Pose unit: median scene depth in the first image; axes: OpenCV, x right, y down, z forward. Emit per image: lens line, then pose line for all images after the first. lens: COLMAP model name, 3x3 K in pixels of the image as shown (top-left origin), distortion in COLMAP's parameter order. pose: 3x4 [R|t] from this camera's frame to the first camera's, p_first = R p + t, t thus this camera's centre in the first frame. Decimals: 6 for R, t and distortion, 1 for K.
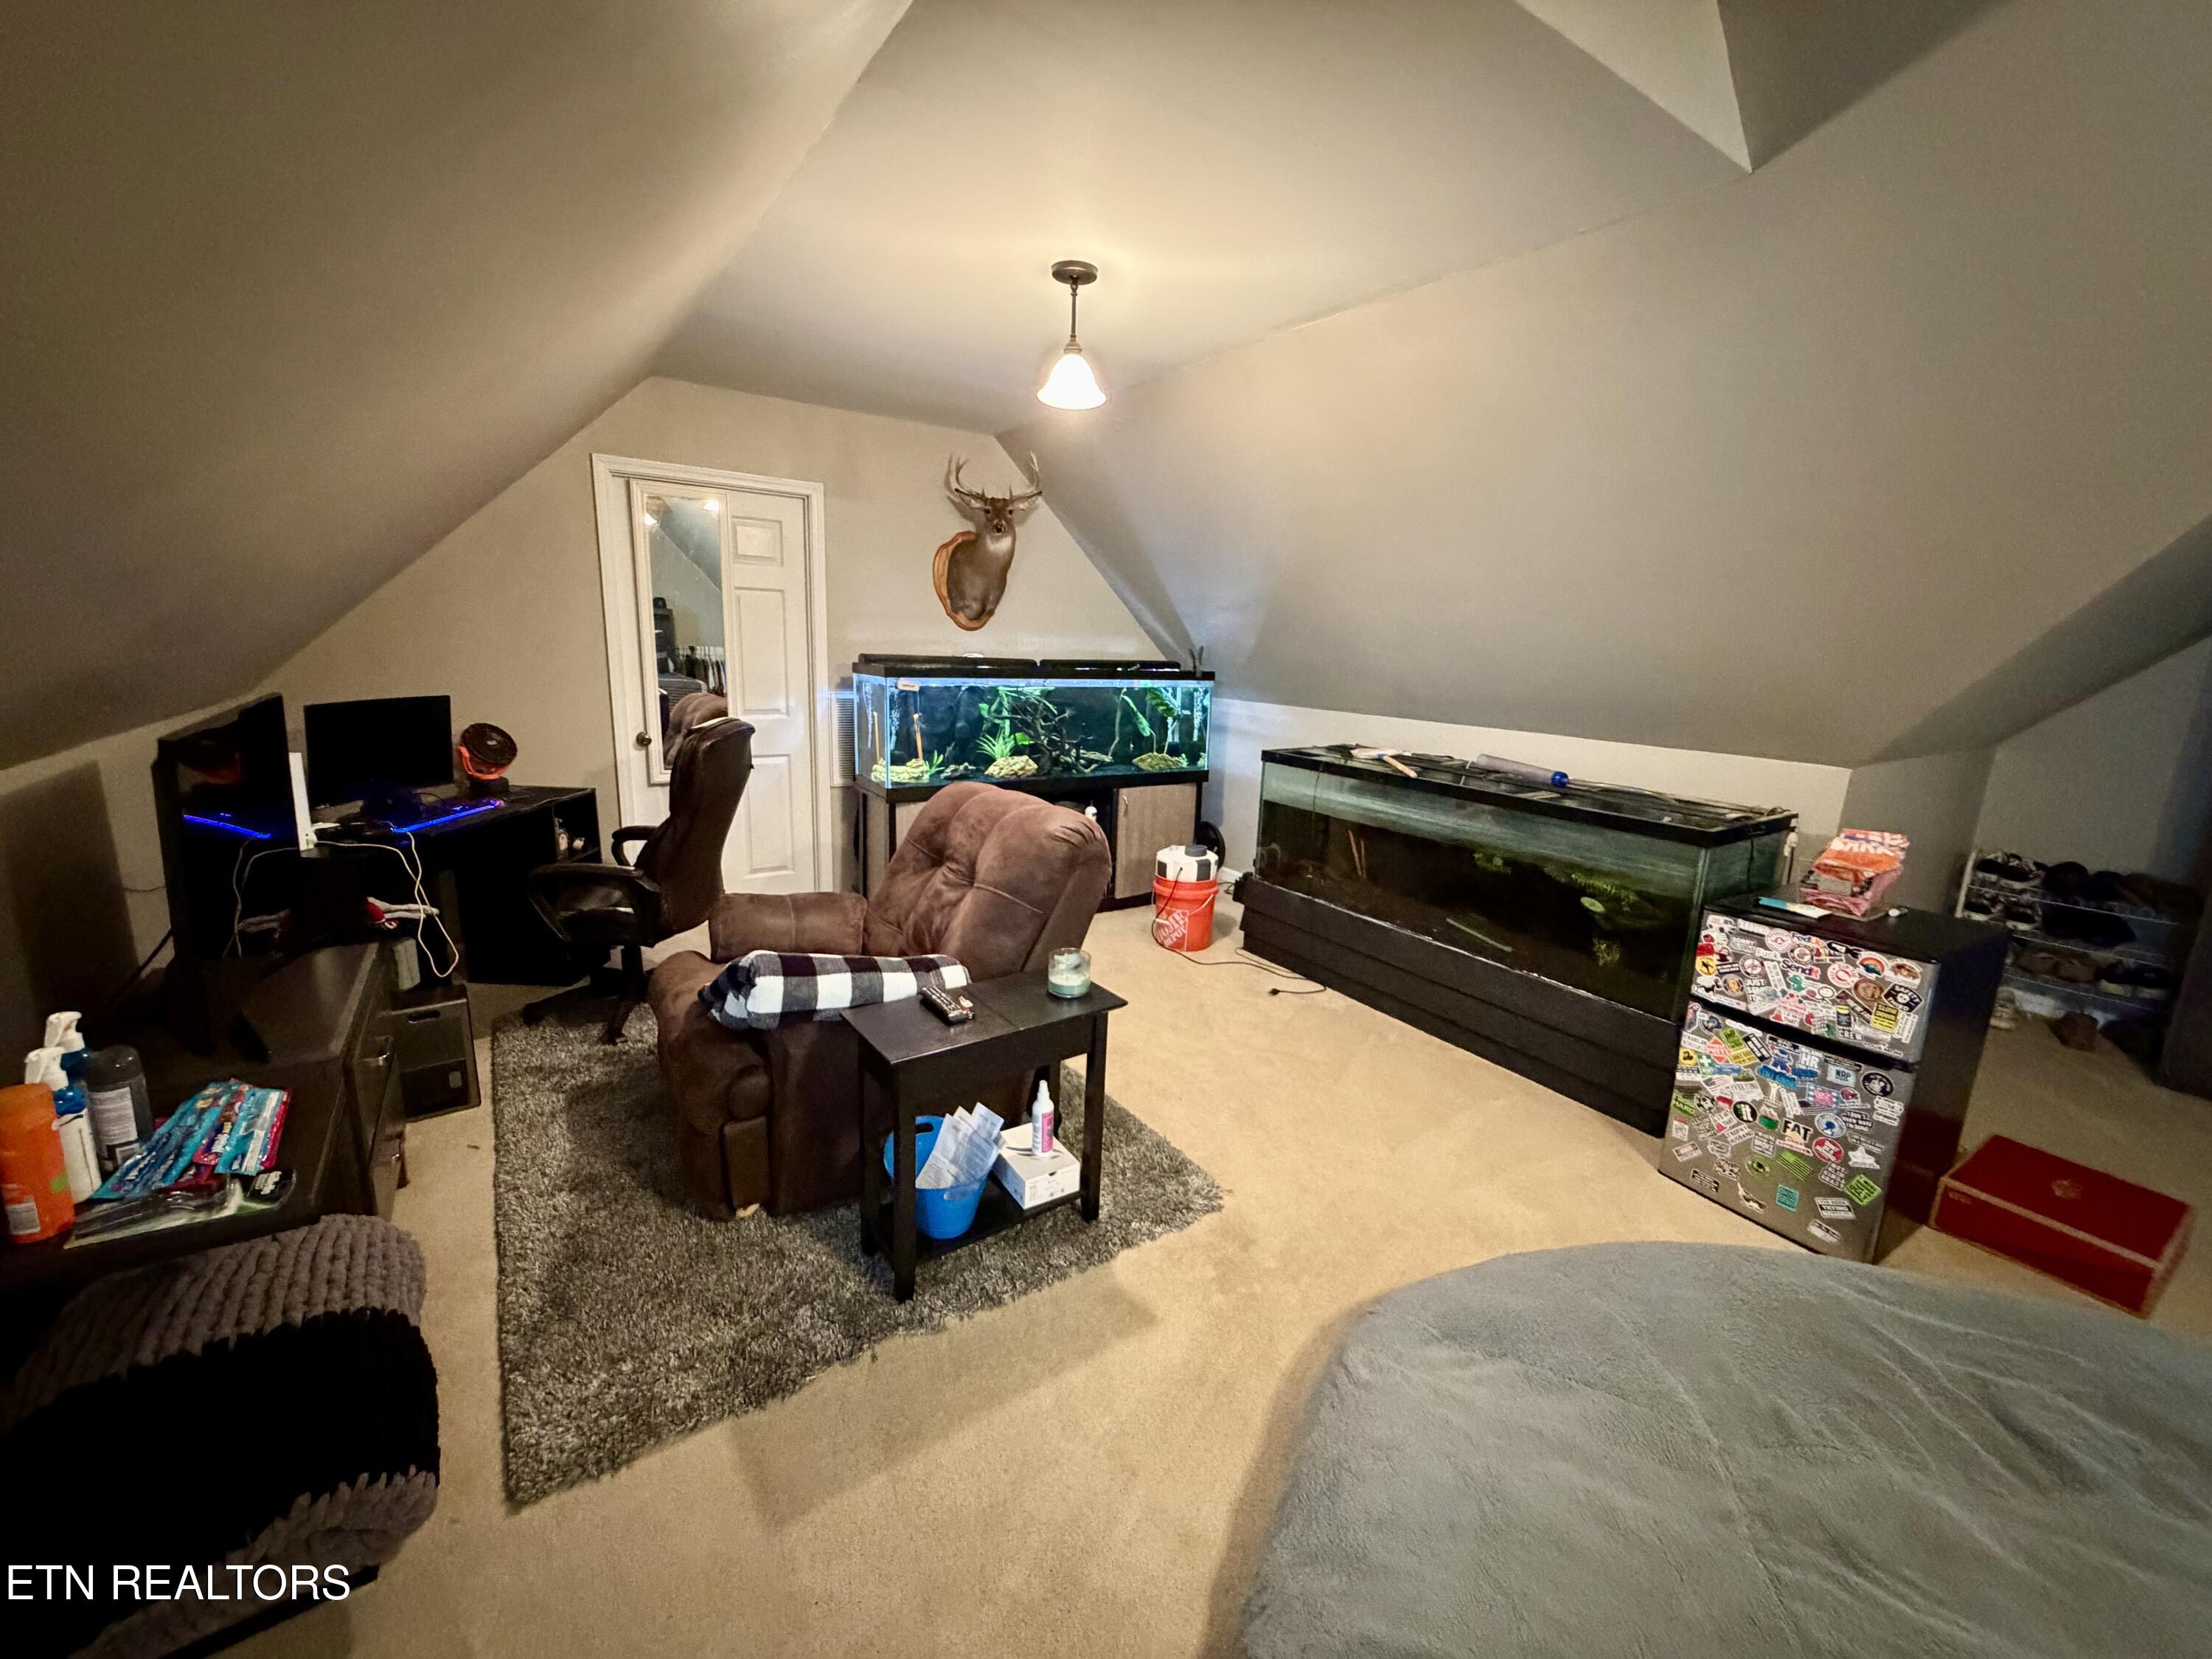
lens RADIAL K [[880.9, 0, 1104.1], [0, 880.9, 825.2], [0, 0, 1]] dist [0.000309, -0.000138]
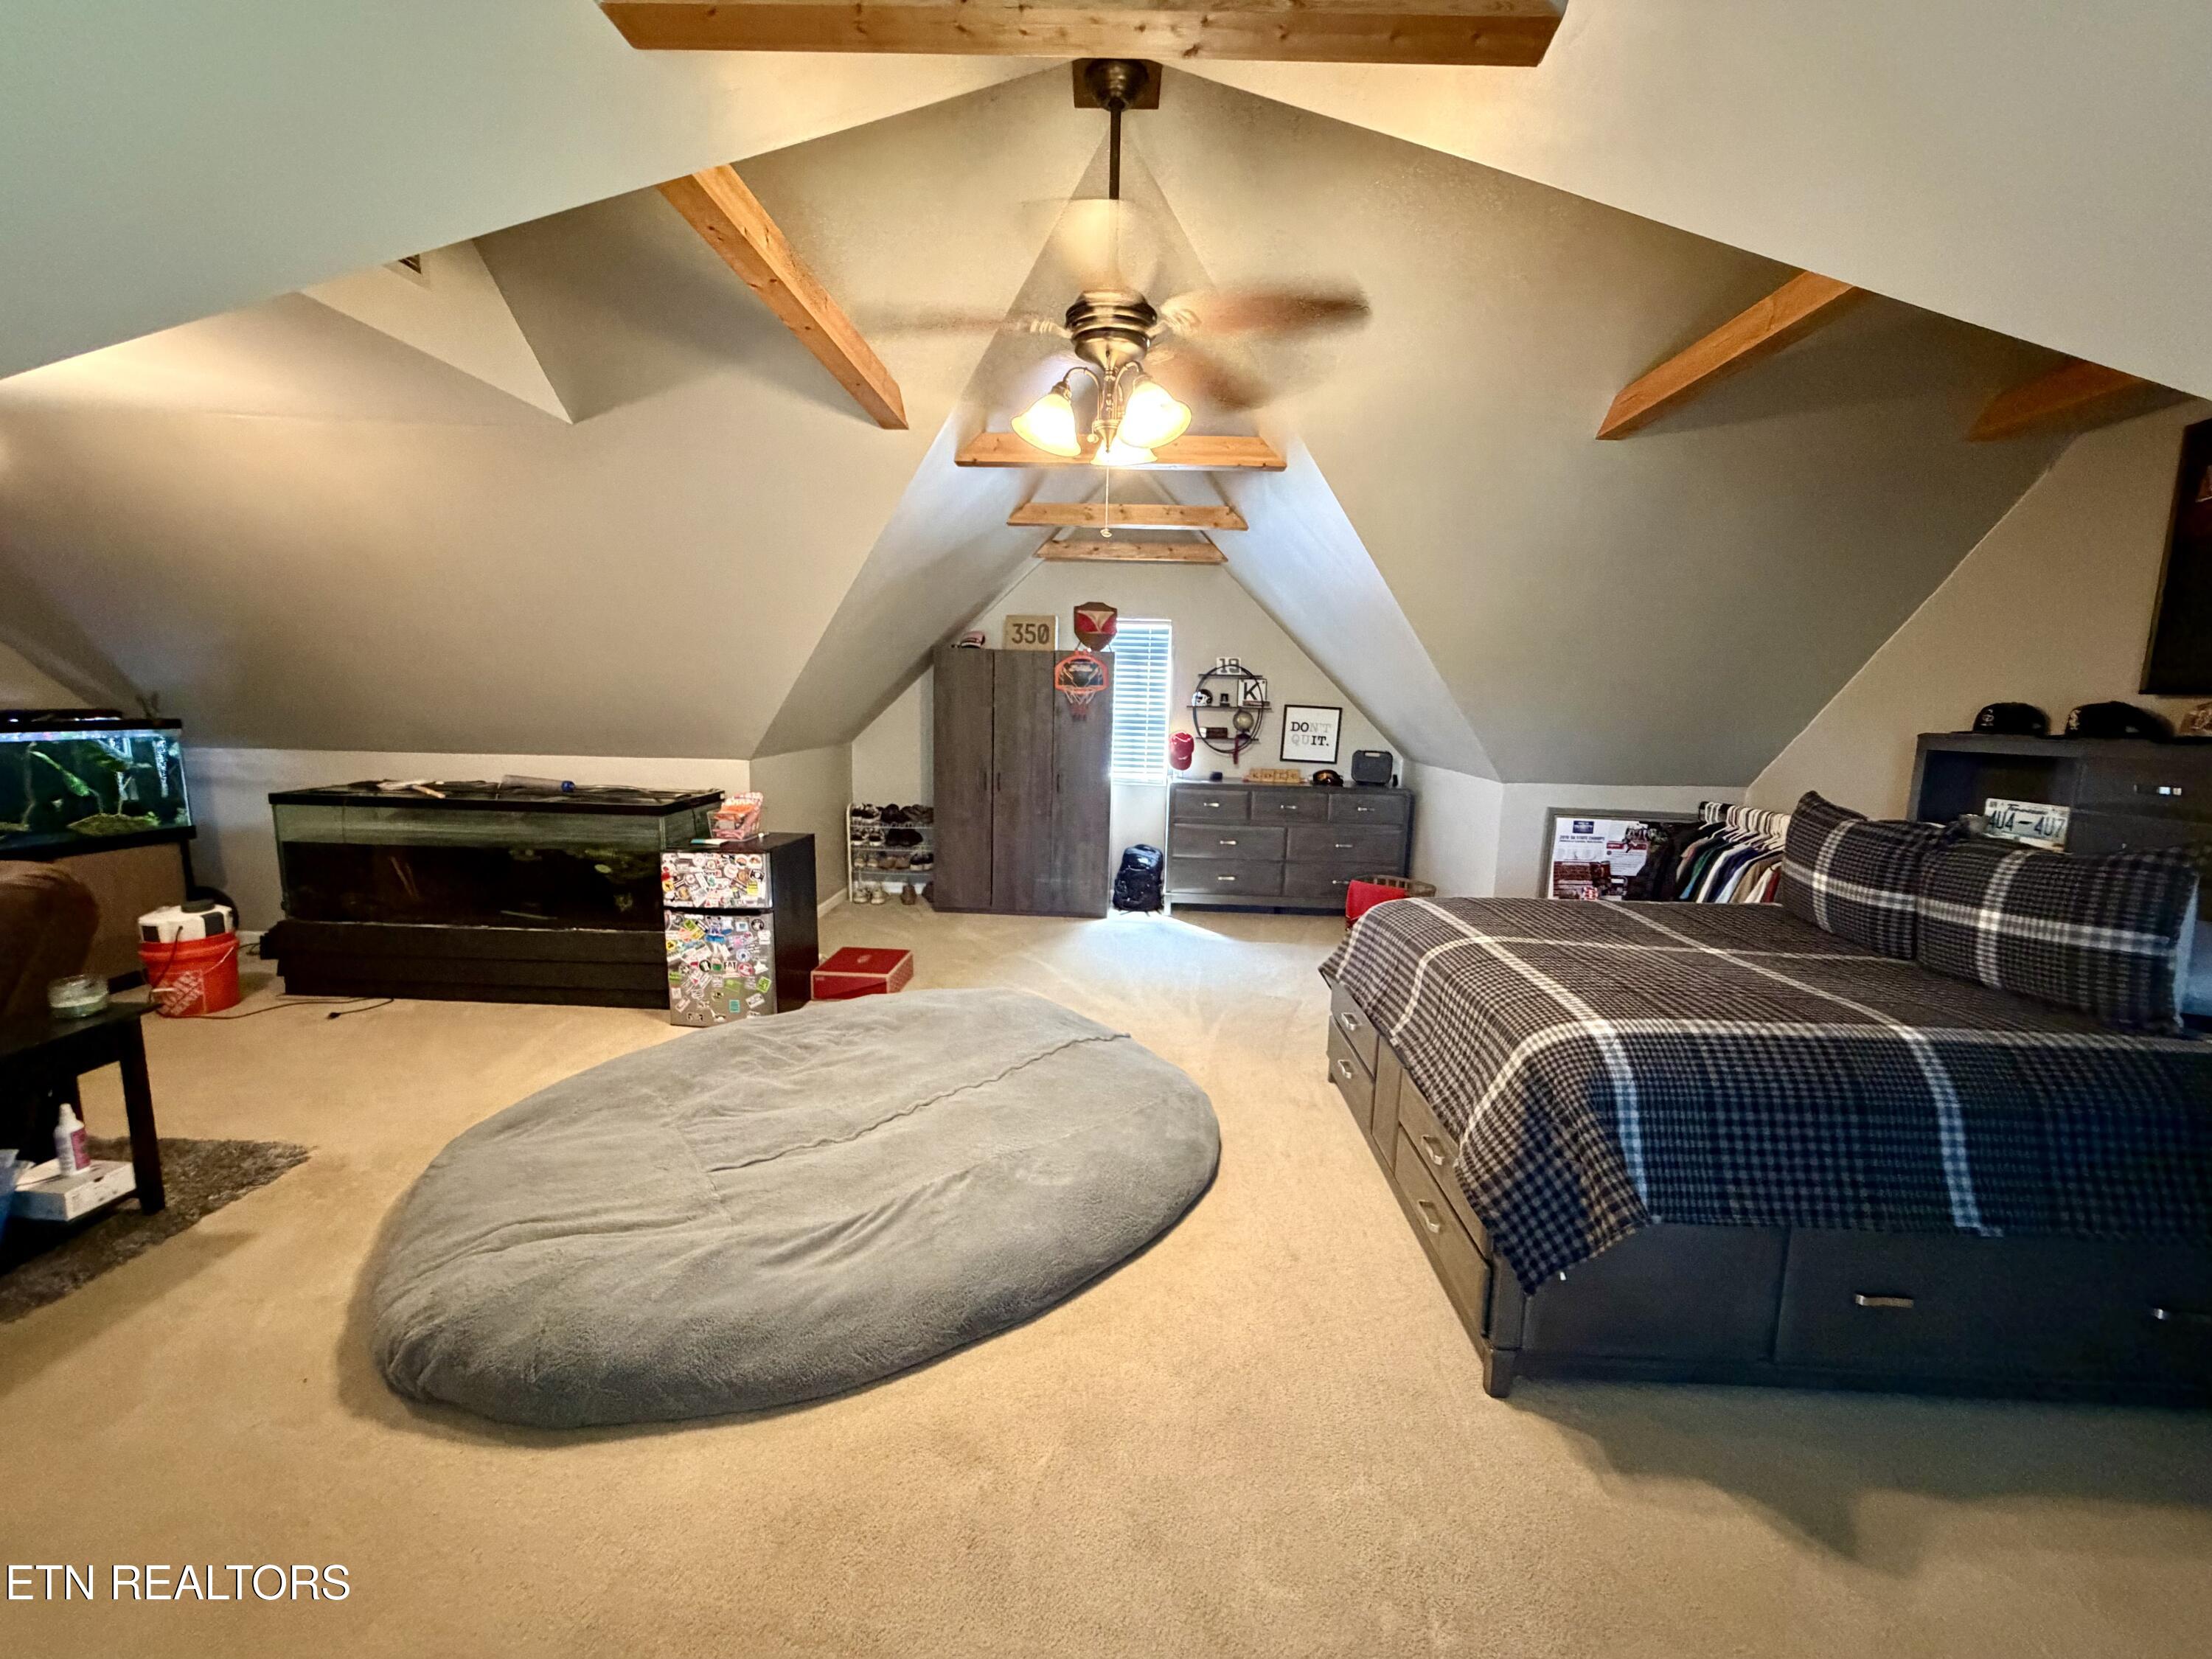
lens RADIAL K [[880.9, 0, 1101.3], [0, 880.9, 832.3], [0, 0, 1]] dist [0.000309, -0.000138]
pose [[0.585980, -0.145588, 0.797140, -0.099239], [0.168280, 0.984145, 0.056039, 0.085957], [-0.792660, 0.101305, 0.601189, -0.491748]]
